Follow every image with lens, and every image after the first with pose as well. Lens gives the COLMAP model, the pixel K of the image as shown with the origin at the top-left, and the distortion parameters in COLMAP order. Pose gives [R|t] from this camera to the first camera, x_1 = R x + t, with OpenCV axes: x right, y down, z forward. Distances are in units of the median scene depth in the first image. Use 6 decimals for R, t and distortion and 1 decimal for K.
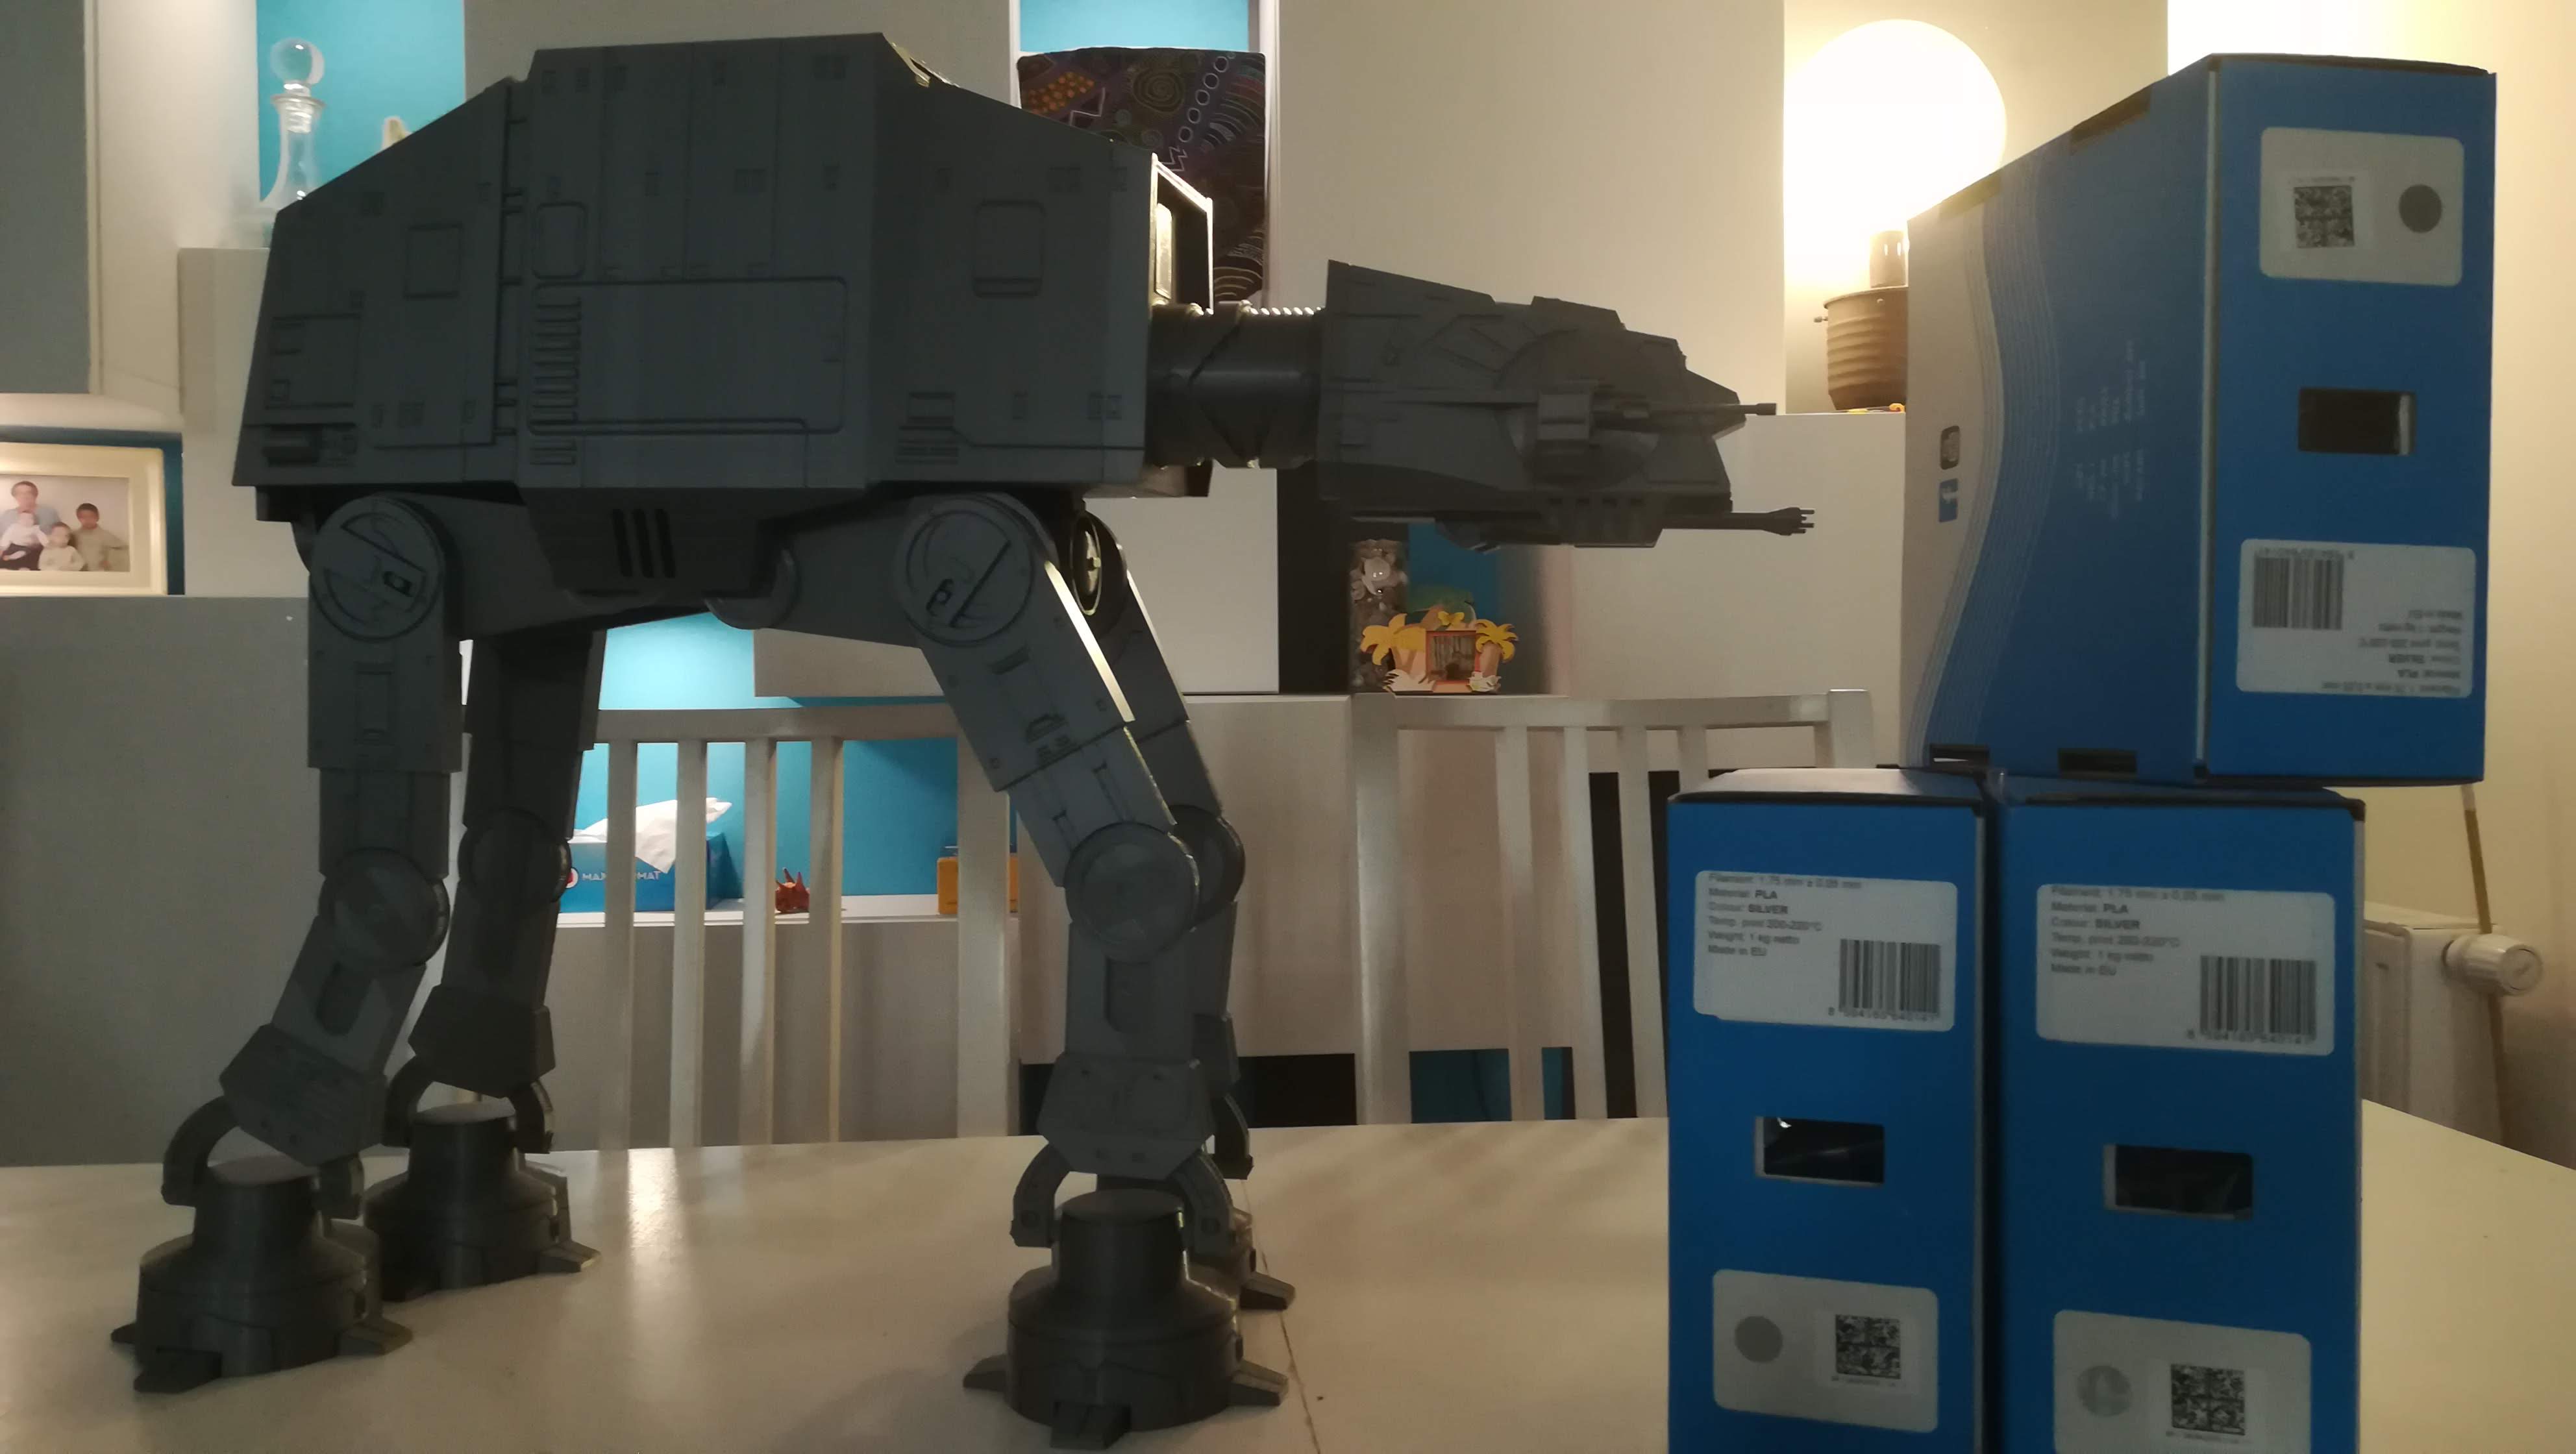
lens RADIAL K [[2033.0, 0, 1253.1], [0, 2033.0, 739.9], [0, 0, 1]] dist [0.088264, -0.157119]
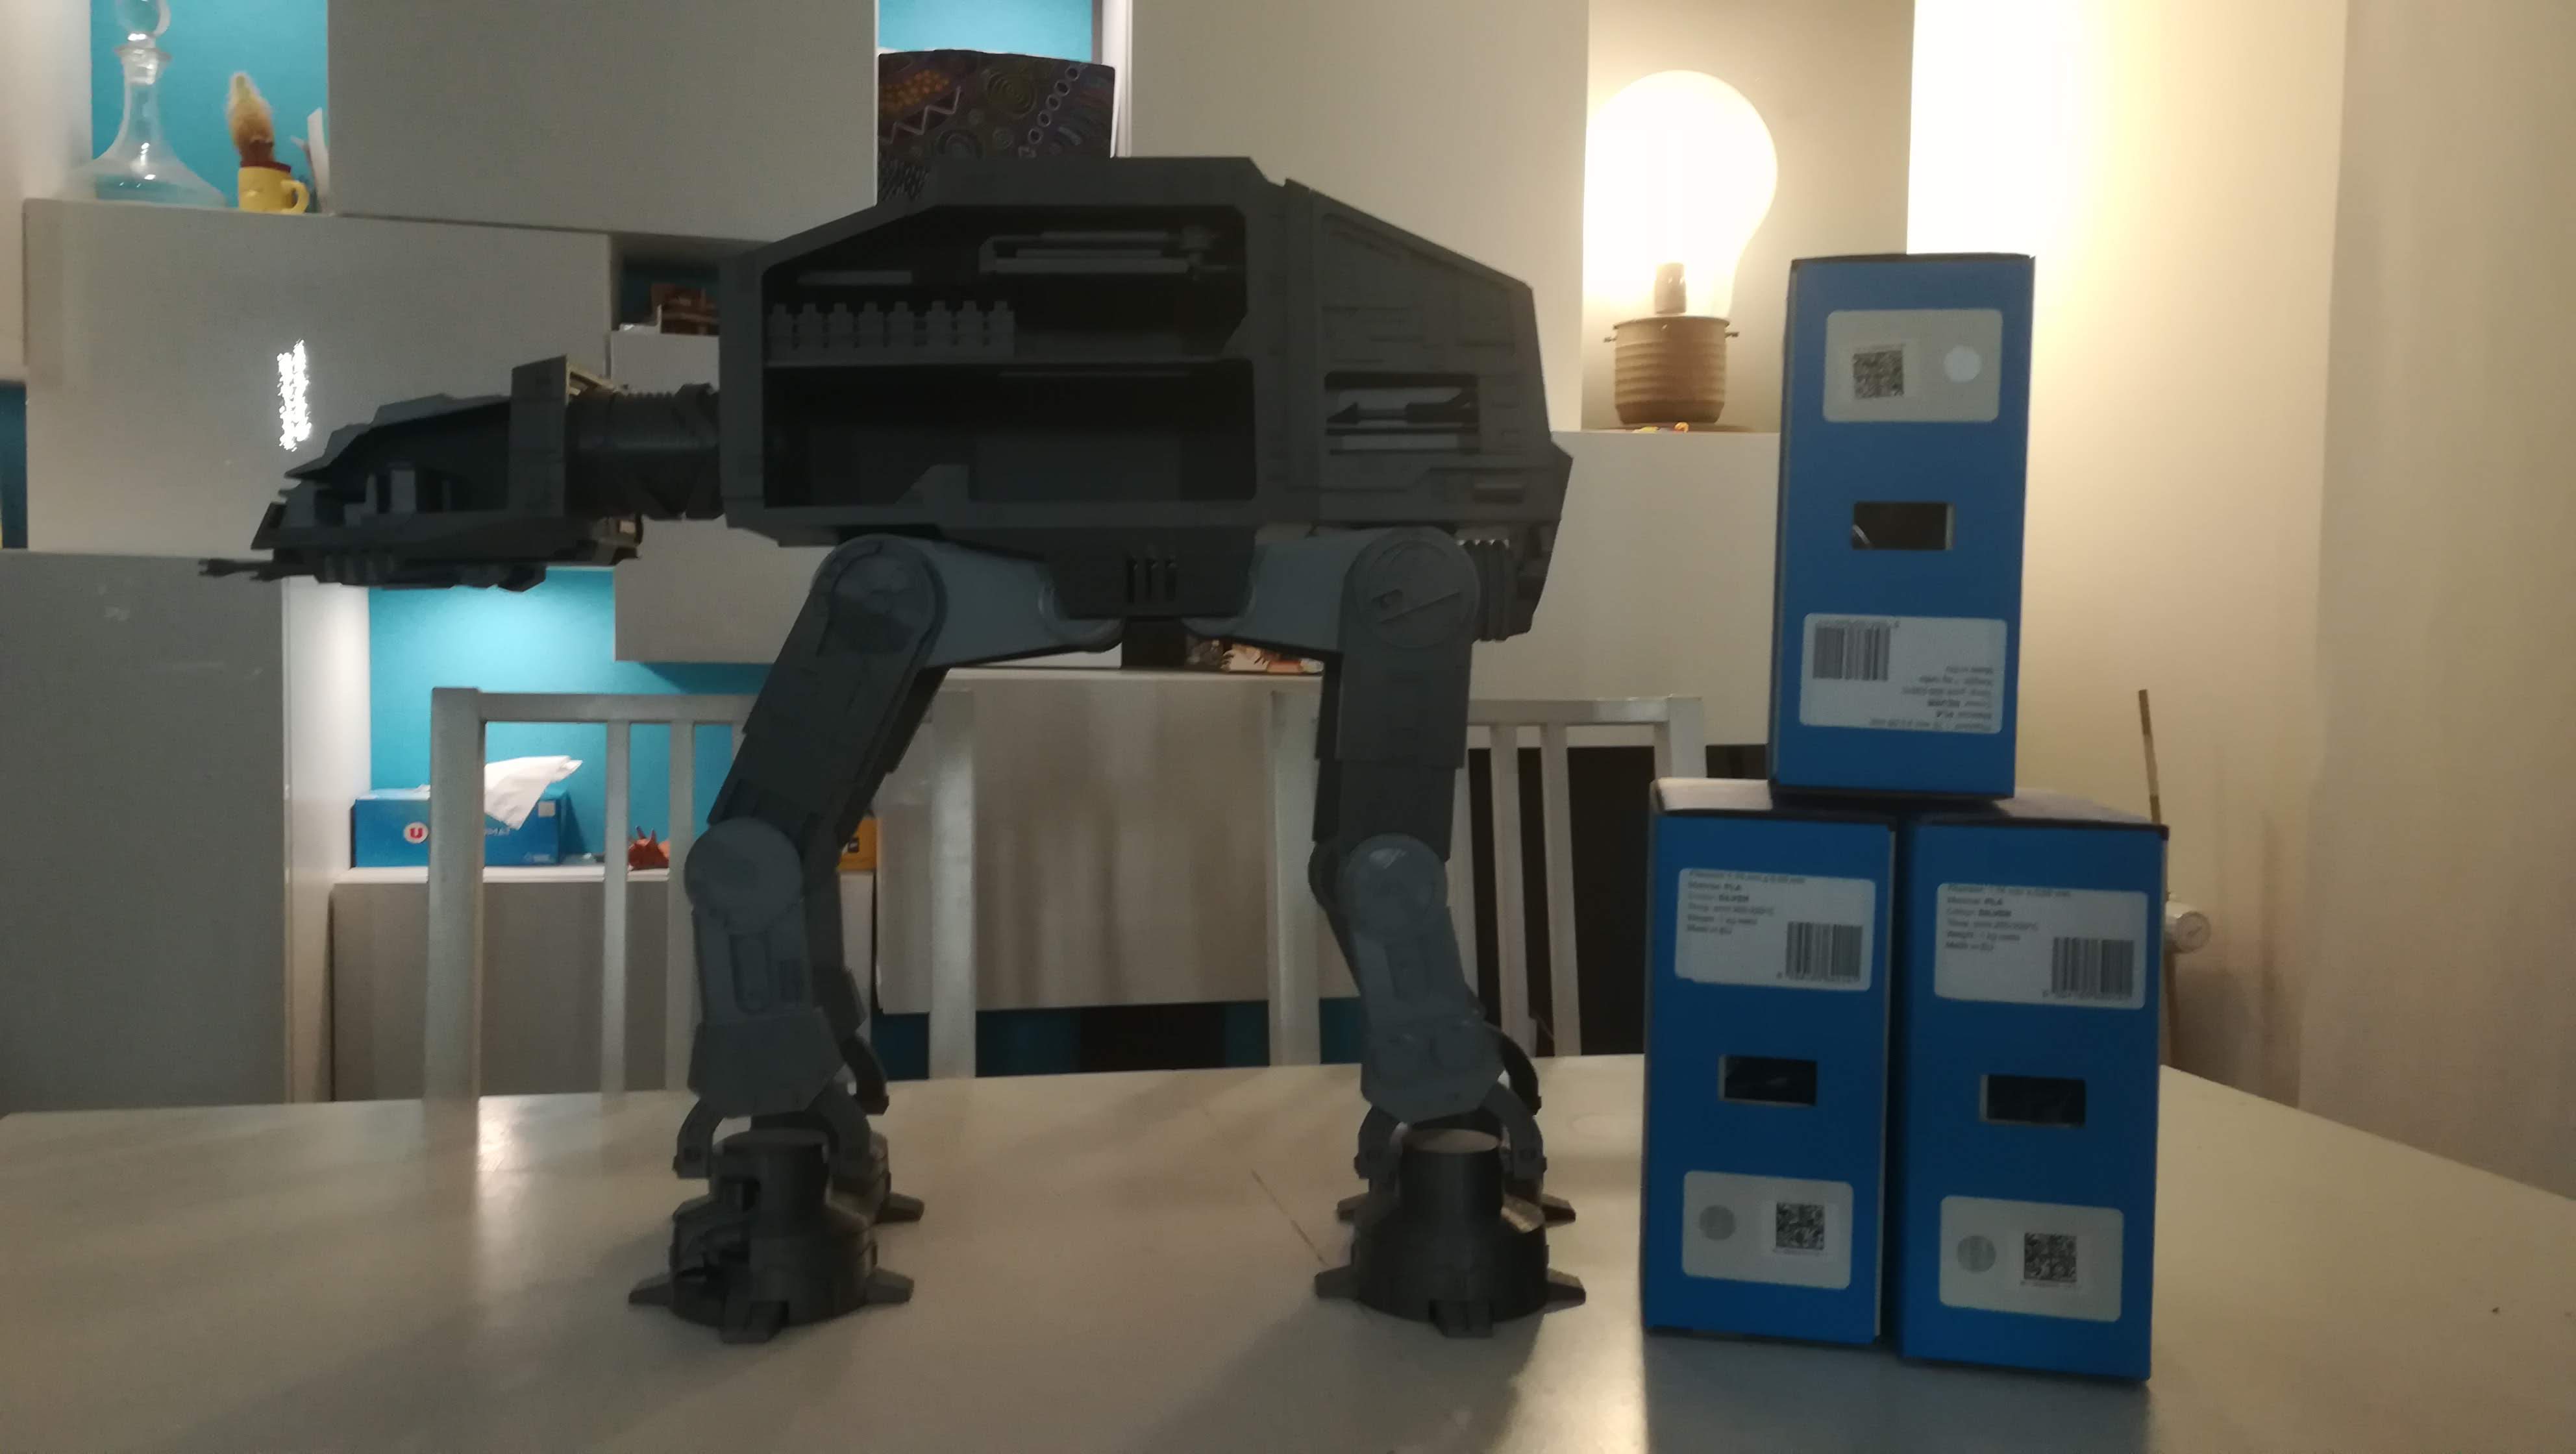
lens RADIAL K [[2033.0, 0, 1253.1], [0, 2033.0, 739.9], [0, 0, 1]] dist [0.088264, -0.157119]
pose [[0.989635, 0.016627, 0.142637, -0.242460], [-0.020337, 0.999491, 0.024591, -0.045069], [-0.142156, -0.027237, 0.989470, -0.253455]]
